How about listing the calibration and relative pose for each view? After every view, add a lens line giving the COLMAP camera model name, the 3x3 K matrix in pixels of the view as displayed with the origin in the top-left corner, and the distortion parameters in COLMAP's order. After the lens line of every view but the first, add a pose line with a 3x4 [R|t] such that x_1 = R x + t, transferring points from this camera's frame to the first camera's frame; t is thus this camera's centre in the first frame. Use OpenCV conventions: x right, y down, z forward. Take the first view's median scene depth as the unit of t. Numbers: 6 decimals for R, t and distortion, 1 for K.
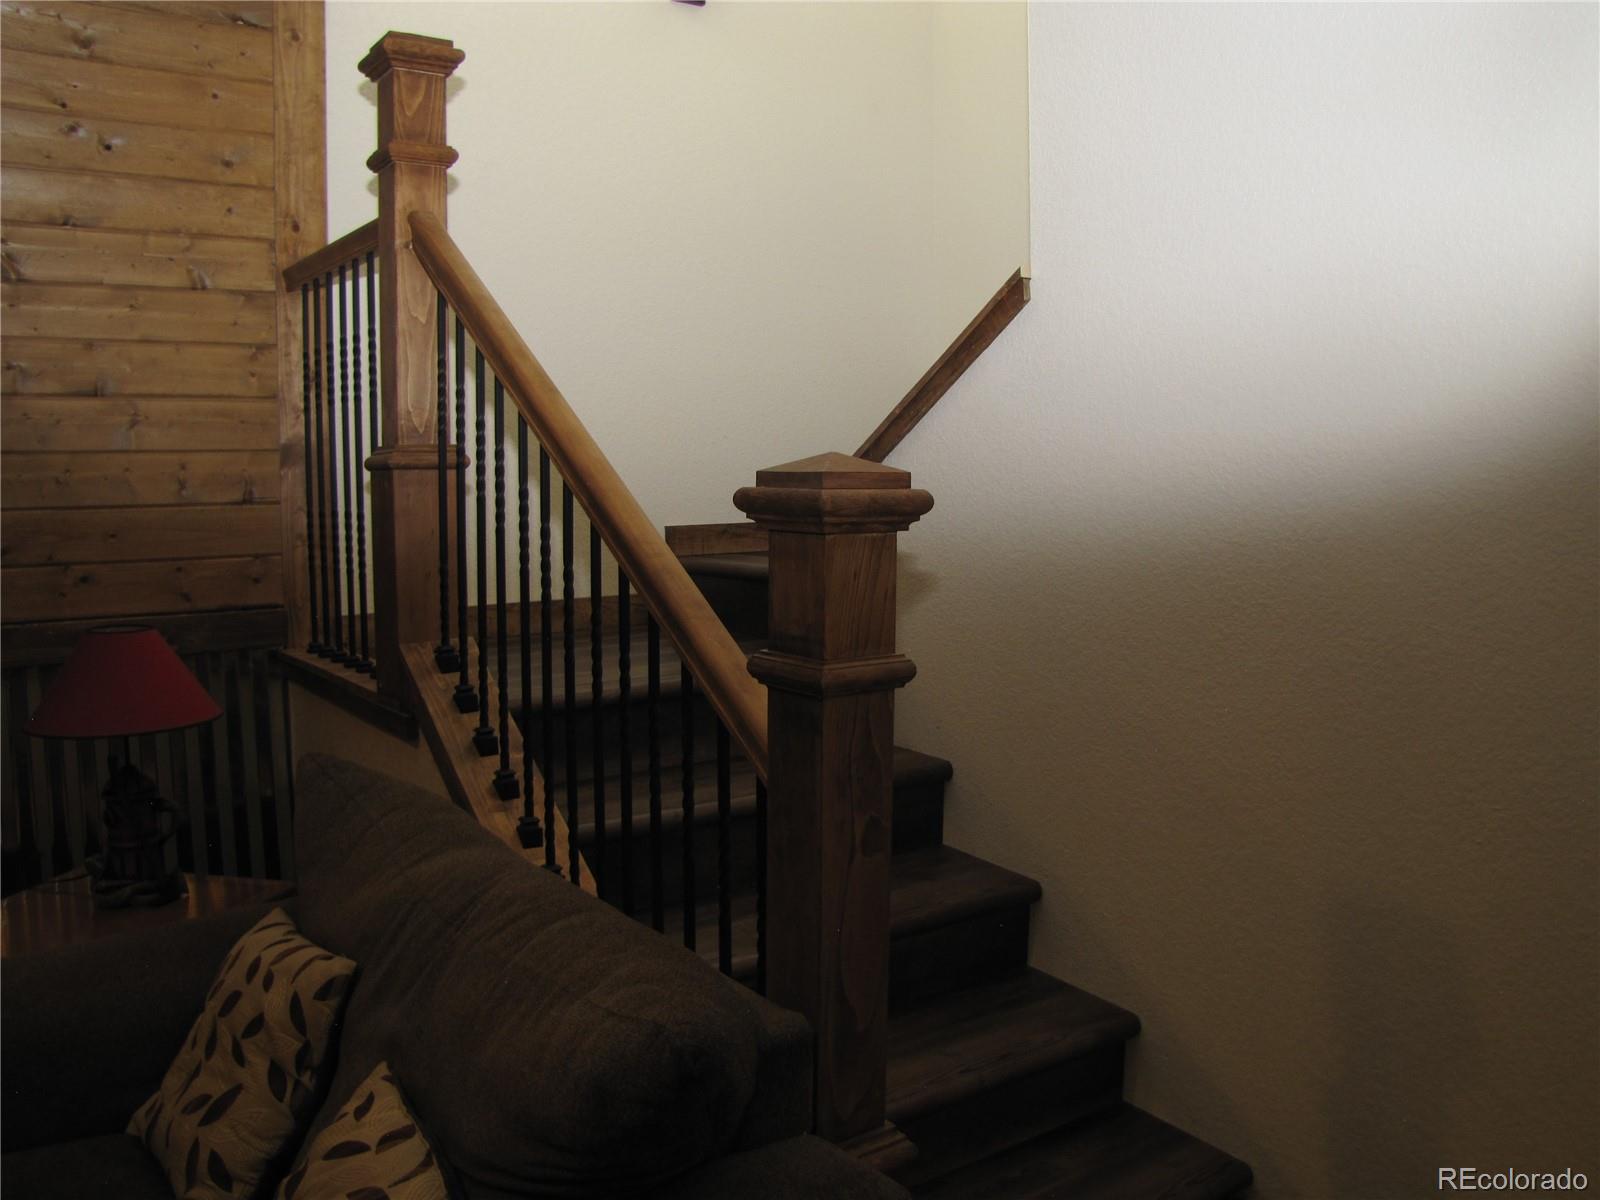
lens RADIAL K [[1334.4, 0, 801.5], [0, 1334.4, 600.3], [0, 0, 1]] dist [-0.161287, 0.130617]
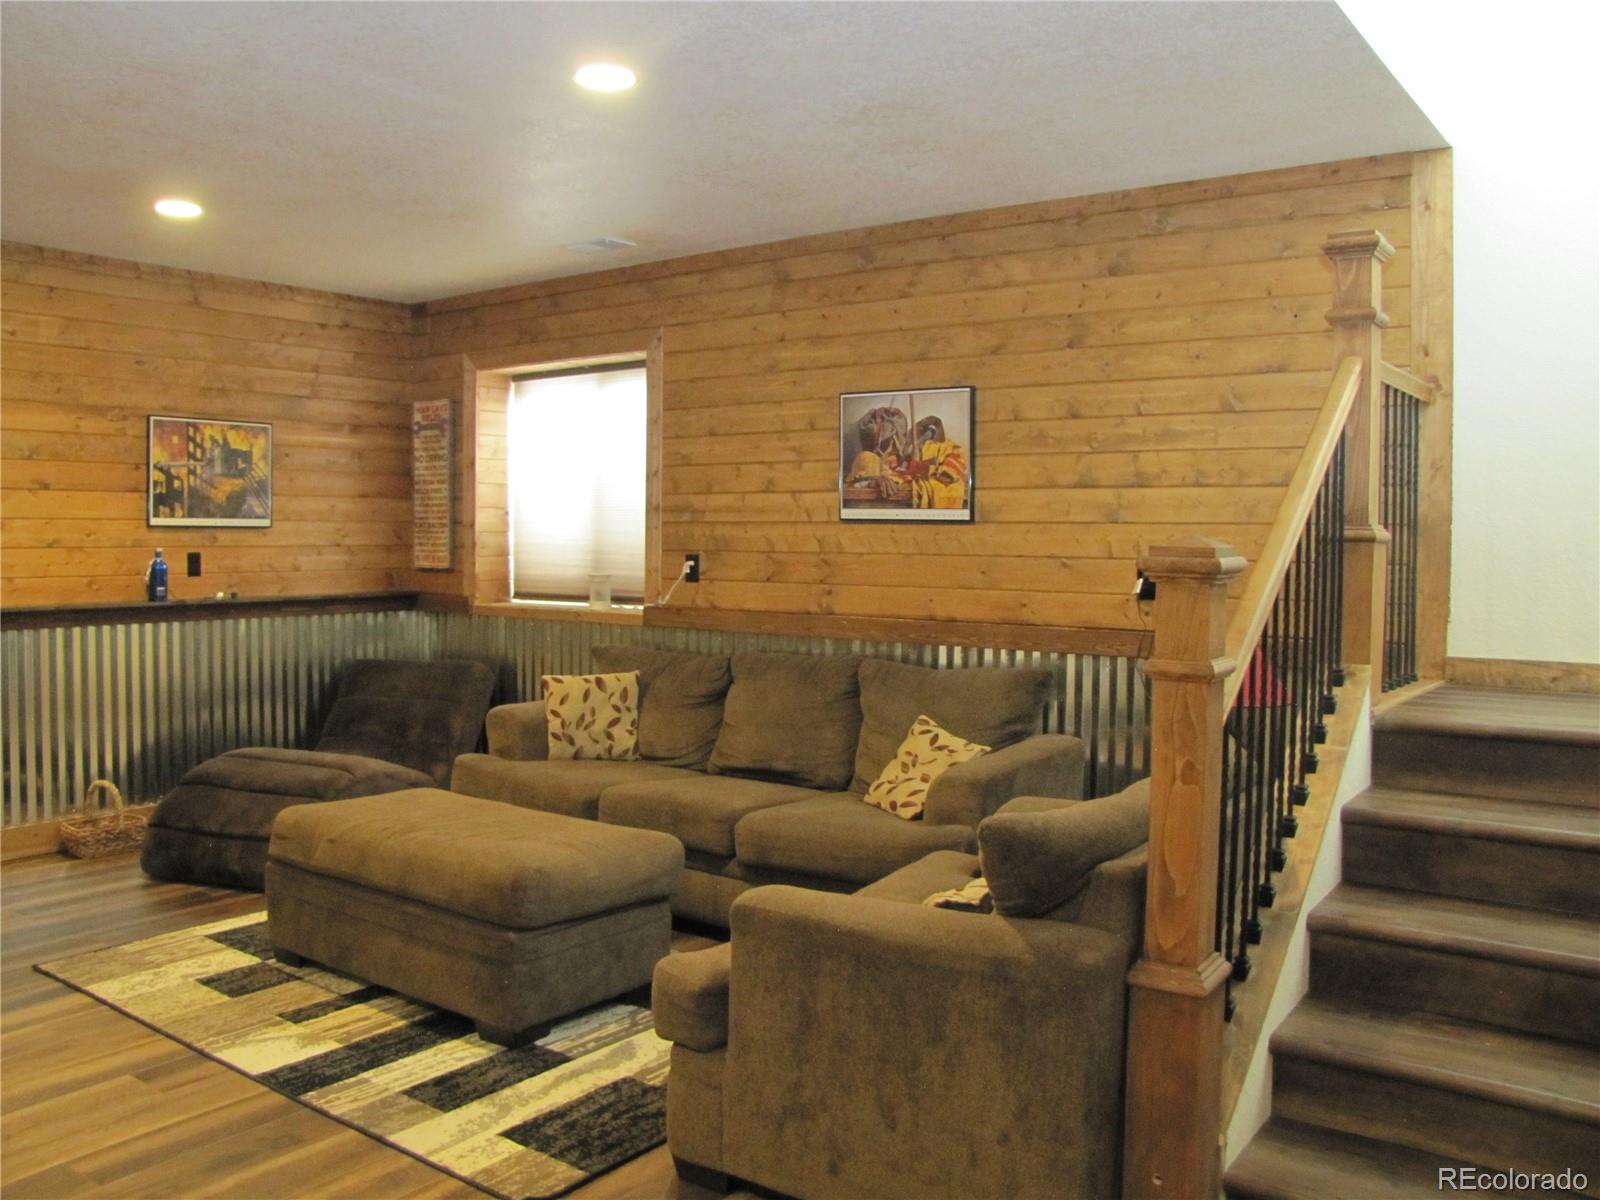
lens RADIAL K [[1334.4, 0, 802.6], [0, 1334.4, 595.7], [0, 0, 1]] dist [-0.161287, 0.130617]
pose [[0.315965, 0.050494, -0.947426, 0.663913], [-0.099412, 0.994848, 0.019868, -0.009329], [0.943548, 0.087908, 0.319357, 0.017138]]
